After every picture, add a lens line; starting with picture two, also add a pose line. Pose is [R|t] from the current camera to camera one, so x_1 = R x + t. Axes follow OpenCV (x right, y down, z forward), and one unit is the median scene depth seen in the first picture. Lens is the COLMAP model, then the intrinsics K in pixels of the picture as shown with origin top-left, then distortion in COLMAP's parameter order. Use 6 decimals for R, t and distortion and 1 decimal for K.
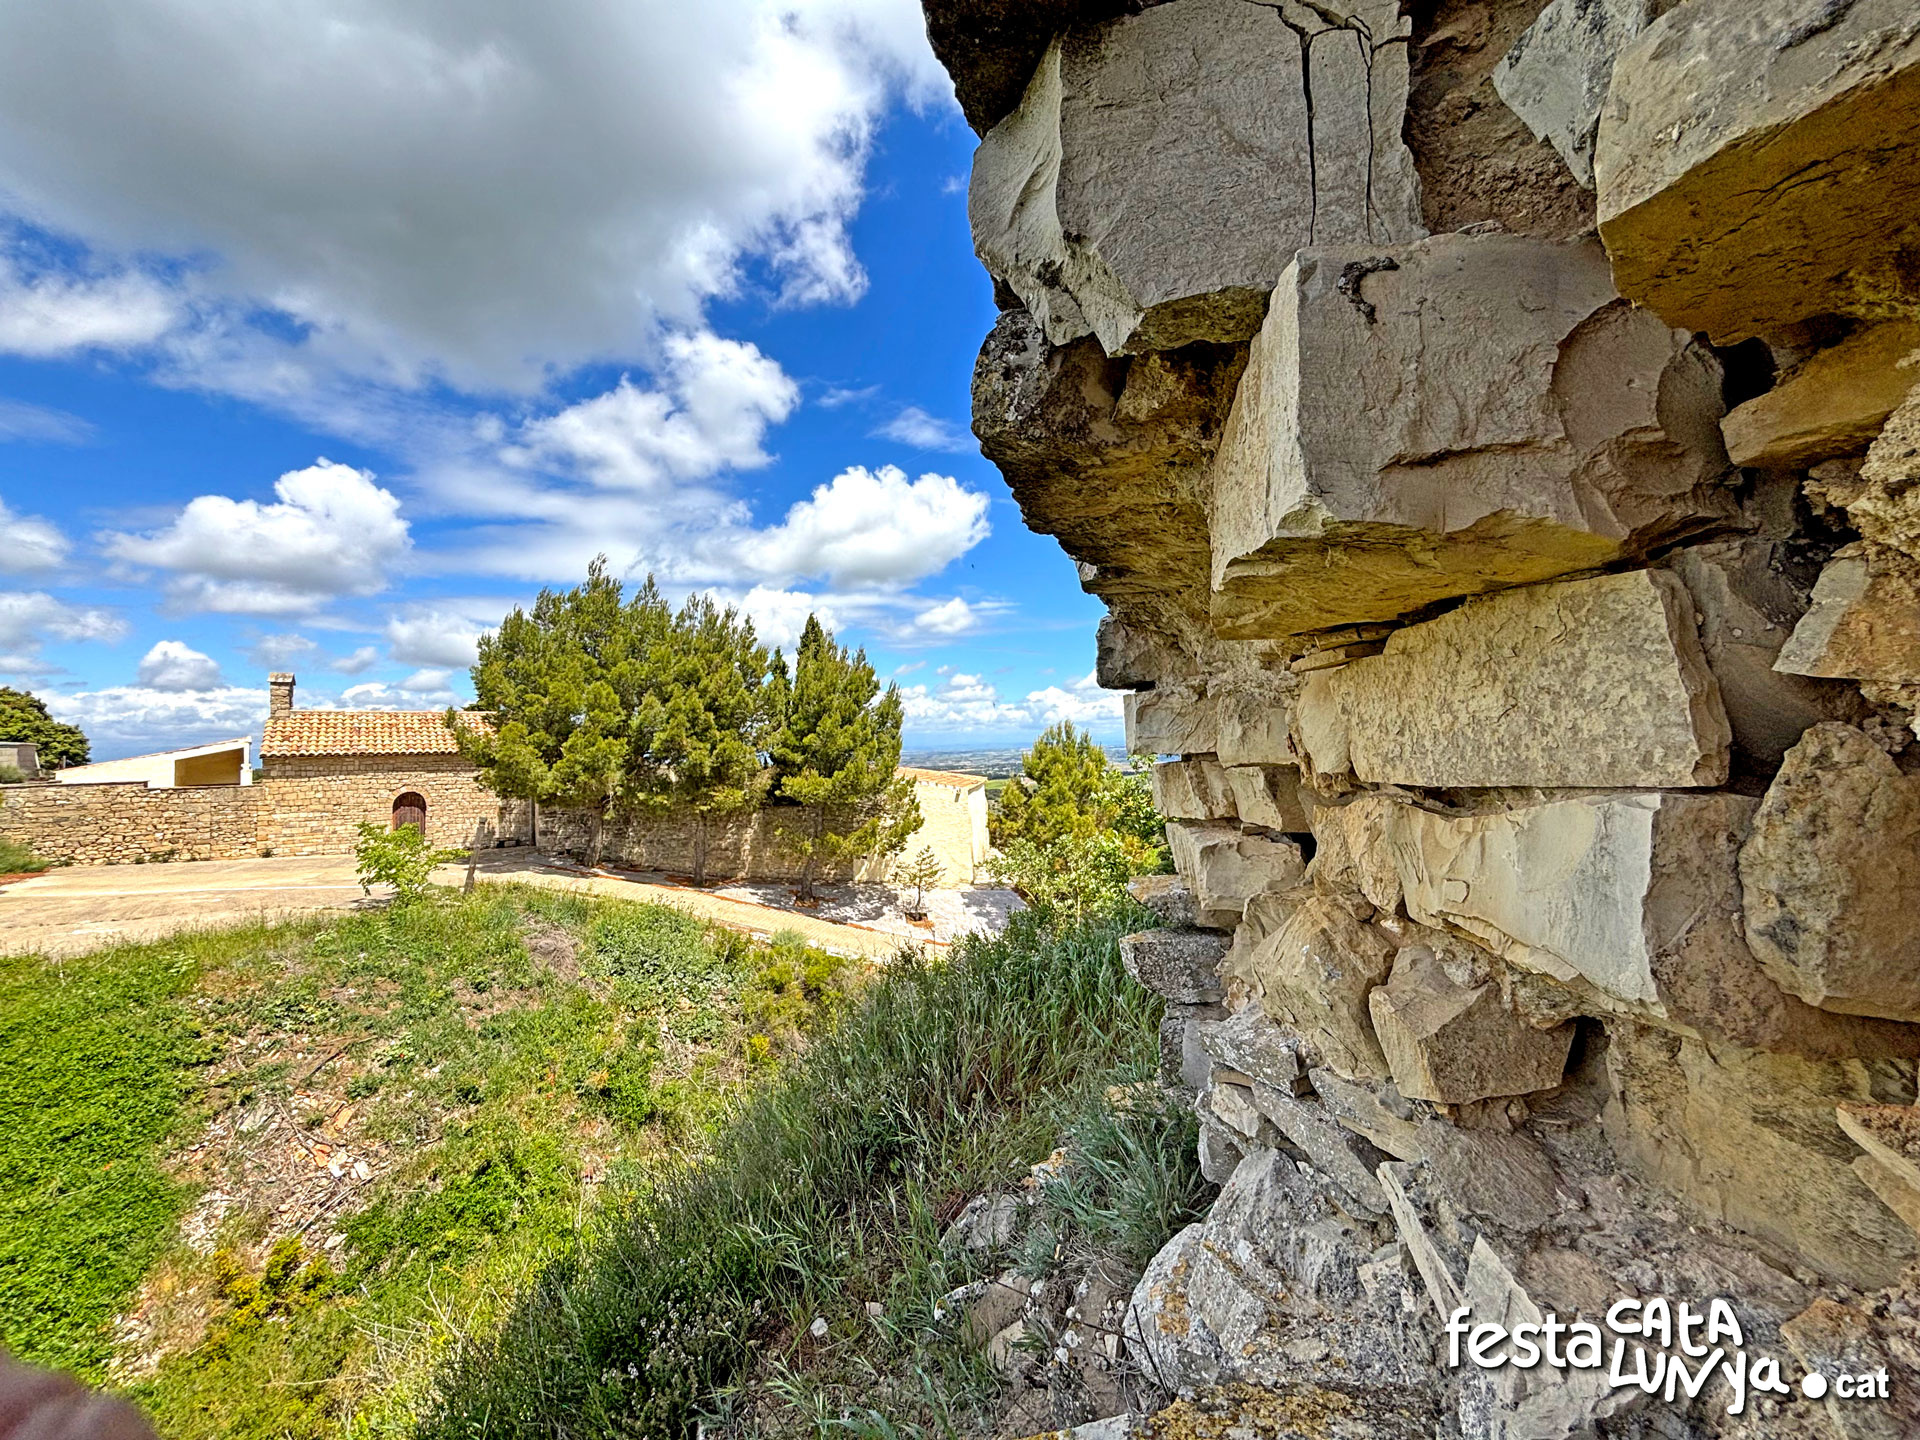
lens RADIAL K [[778.0, 0, 952.4], [0, 778.0, 712.2], [0, 0, 1]] dist [0.000619, -0.000614]
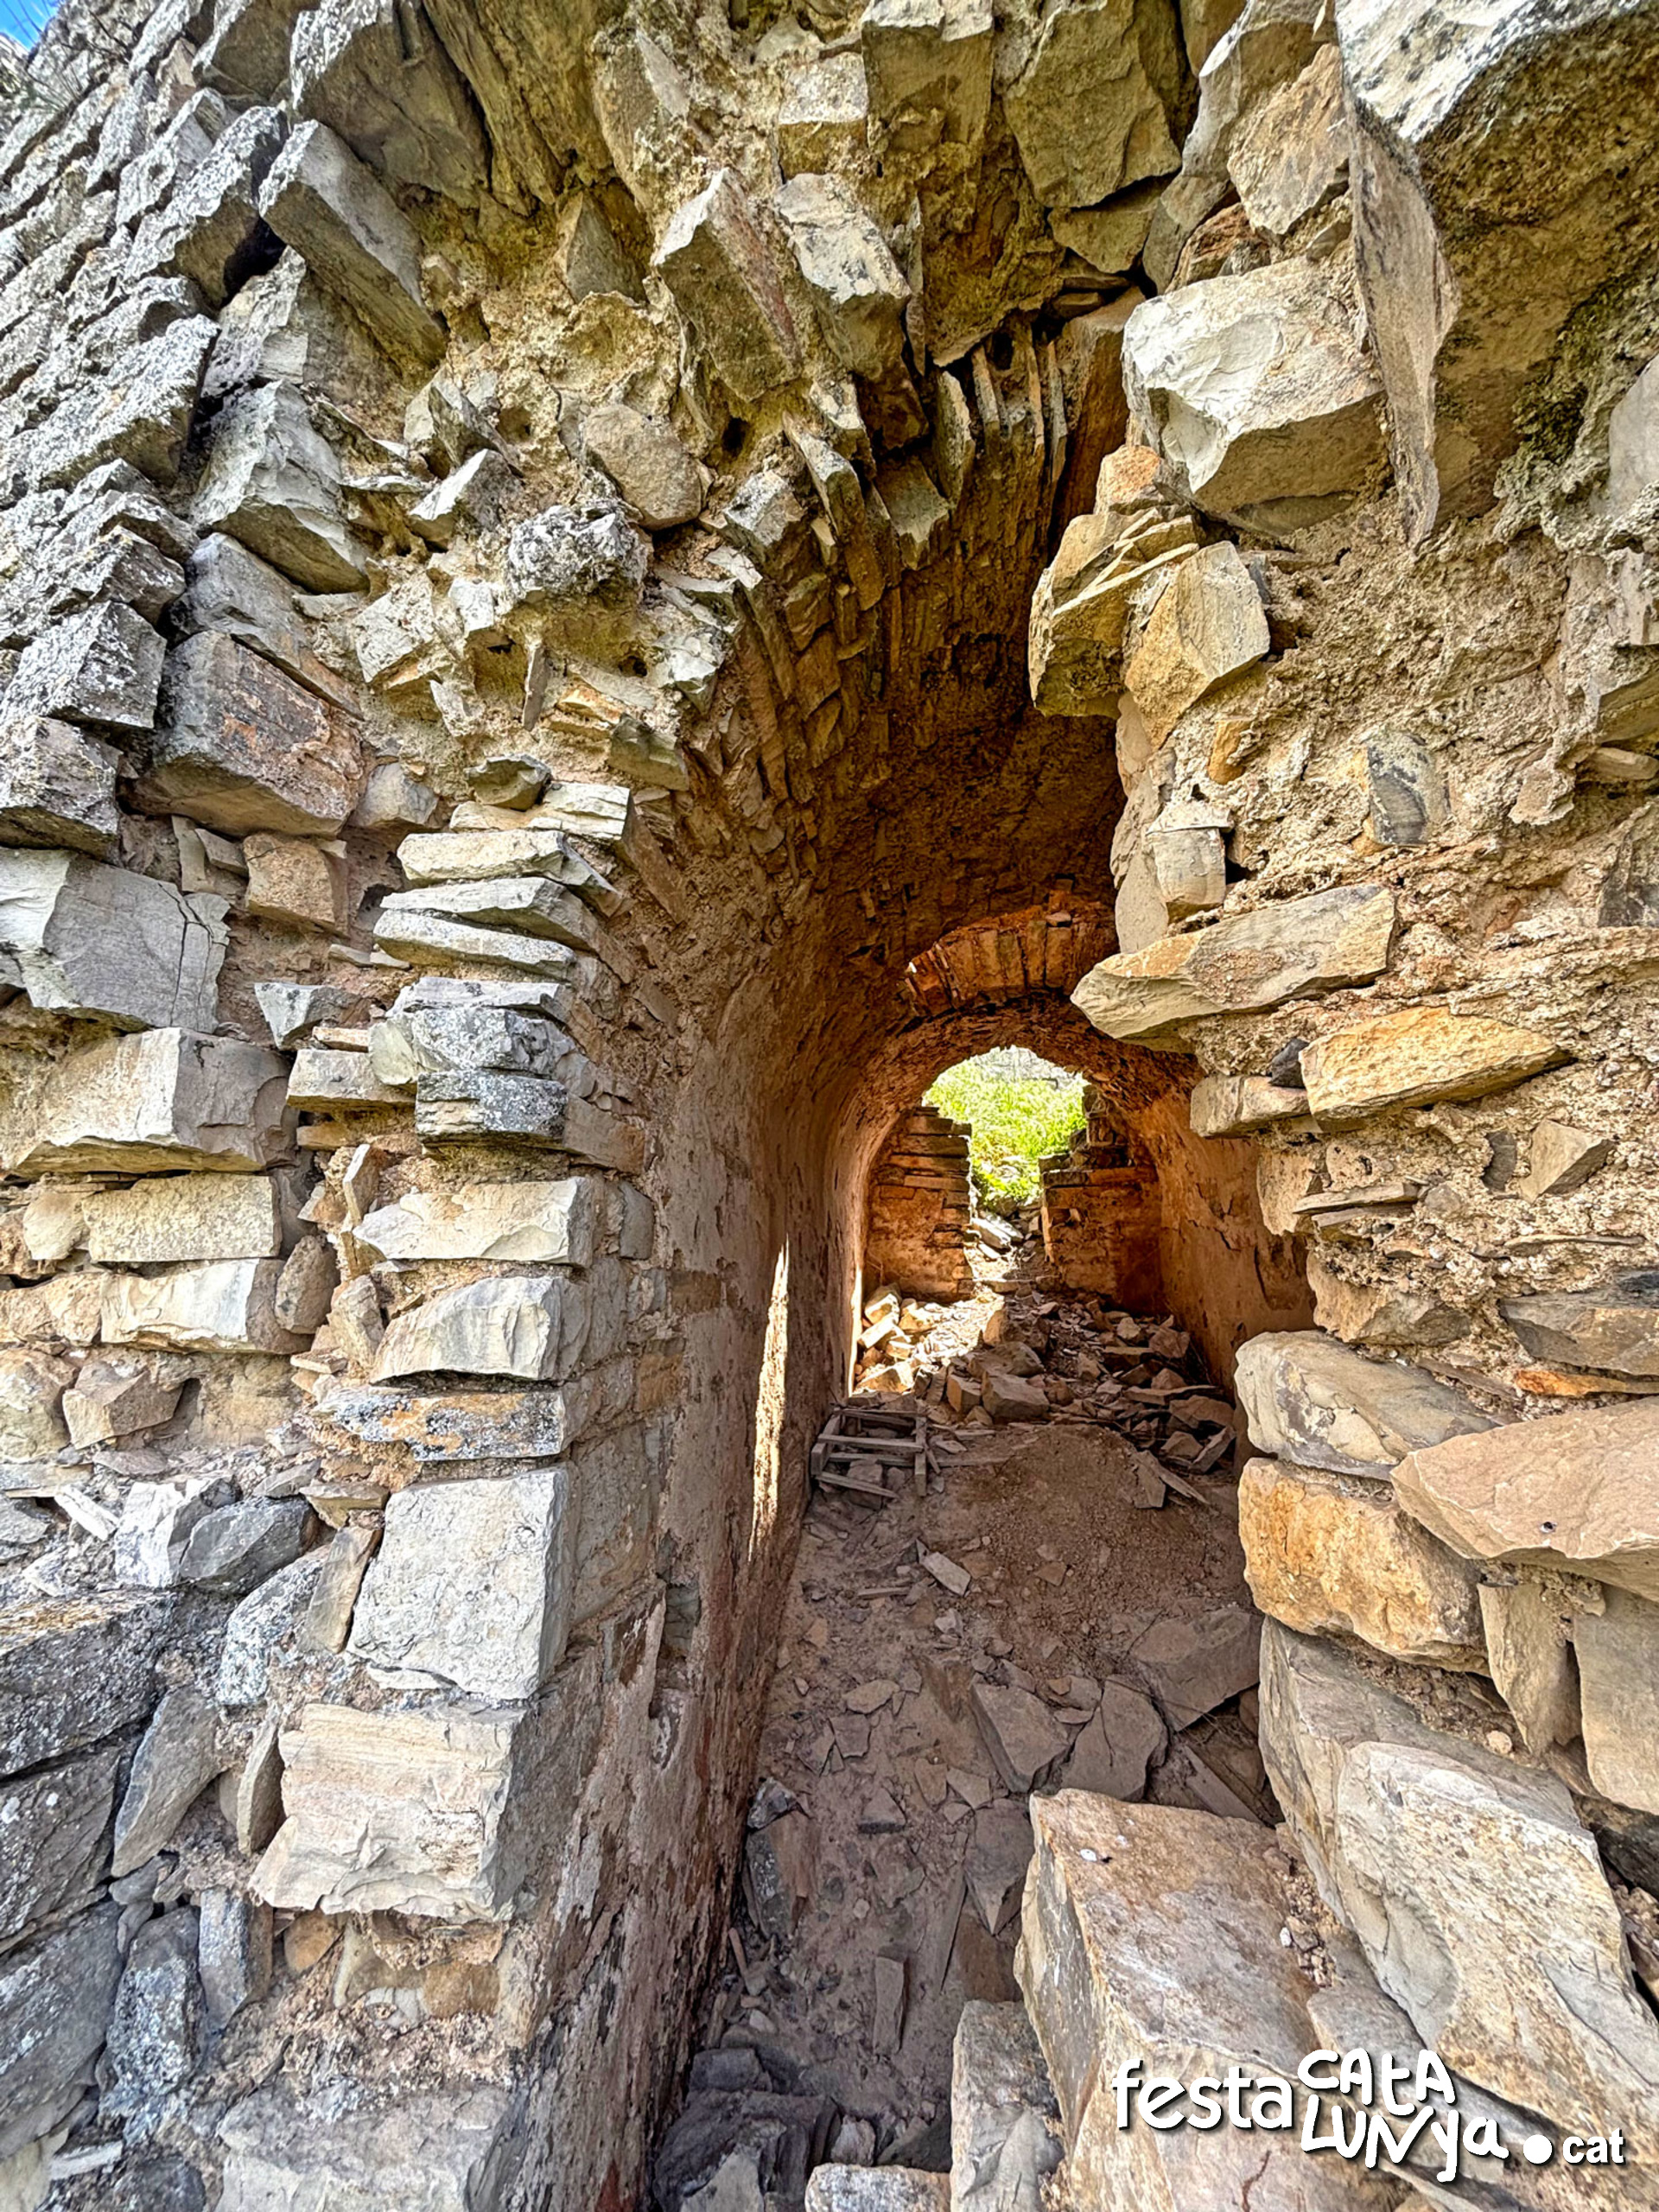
lens RADIAL K [[896.3, 0, 822.4], [0, 896.3, 1112.6], [0, 0, 1]] dist [0.000619, -0.000614]
pose [[0.184299, 0.201634, 0.961965, -1.643685], [-0.056028, 0.979295, -0.194533, 0.090330], [-0.981272, -0.018044, 0.191780, -1.364093]]
